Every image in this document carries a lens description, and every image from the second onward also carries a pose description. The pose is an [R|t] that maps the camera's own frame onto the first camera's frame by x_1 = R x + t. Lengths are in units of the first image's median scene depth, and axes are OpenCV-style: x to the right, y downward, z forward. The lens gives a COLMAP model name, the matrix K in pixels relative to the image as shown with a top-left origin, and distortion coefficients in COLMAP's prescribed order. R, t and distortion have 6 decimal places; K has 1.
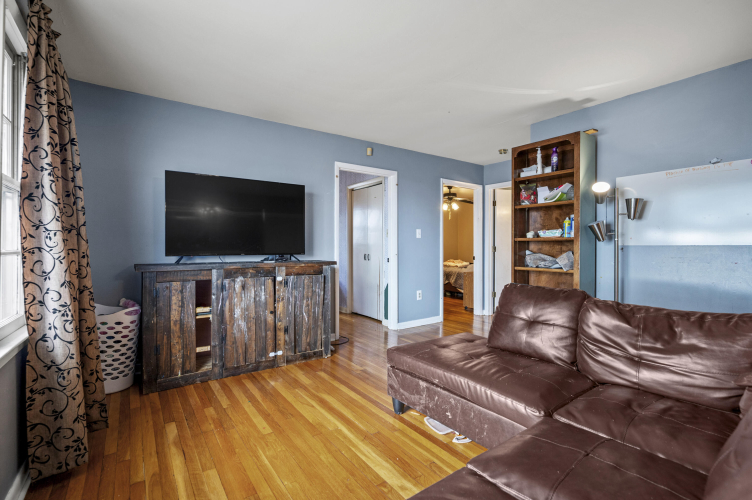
lens RADIAL K [[347.9, 0, 376.0], [0, 347.9, 250.0], [0, 0, 1]] dist [0.000086, 0.000006]
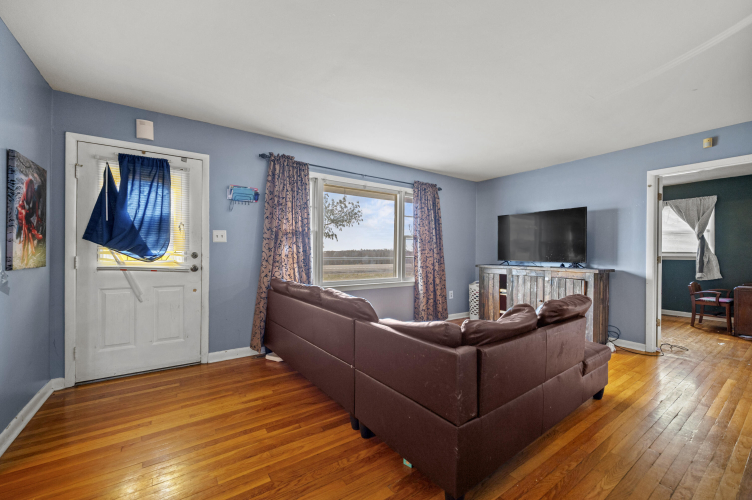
lens RADIAL K [[305.2, 0, 376.0], [0, 305.2, 250.0], [0, 0, 1]] dist [0.001976, -0.000391]
pose [[0.001318, -0.005333, -0.999985, 1.072026], [-0.009747, 0.999938, -0.005345, -0.024928], [0.999952, 0.009754, 0.001266, 0.321691]]
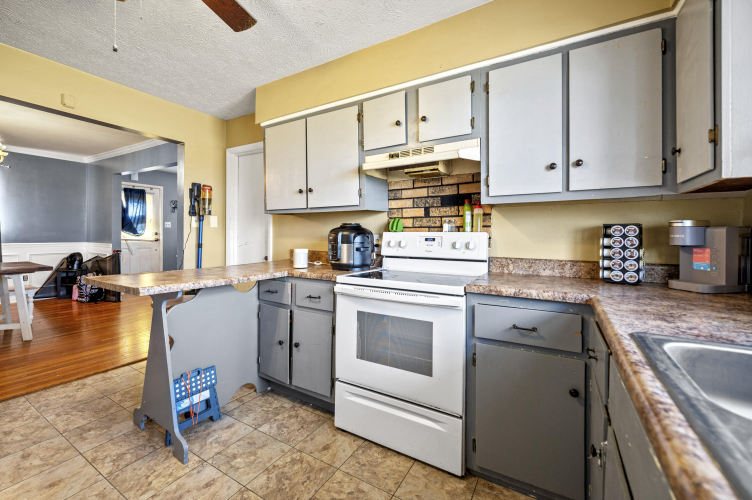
lens RADIAL K [[305.2, 0, 376.0], [0, 305.2, 250.0], [0, 0, 1]] dist [0.001976, -0.000391]
pose [[0.413914, 0.051994, -0.908830, 2.688189], [-0.018285, 0.998641, 0.048804, -0.025885], [0.910132, -0.003583, 0.414302, 0.238243]]
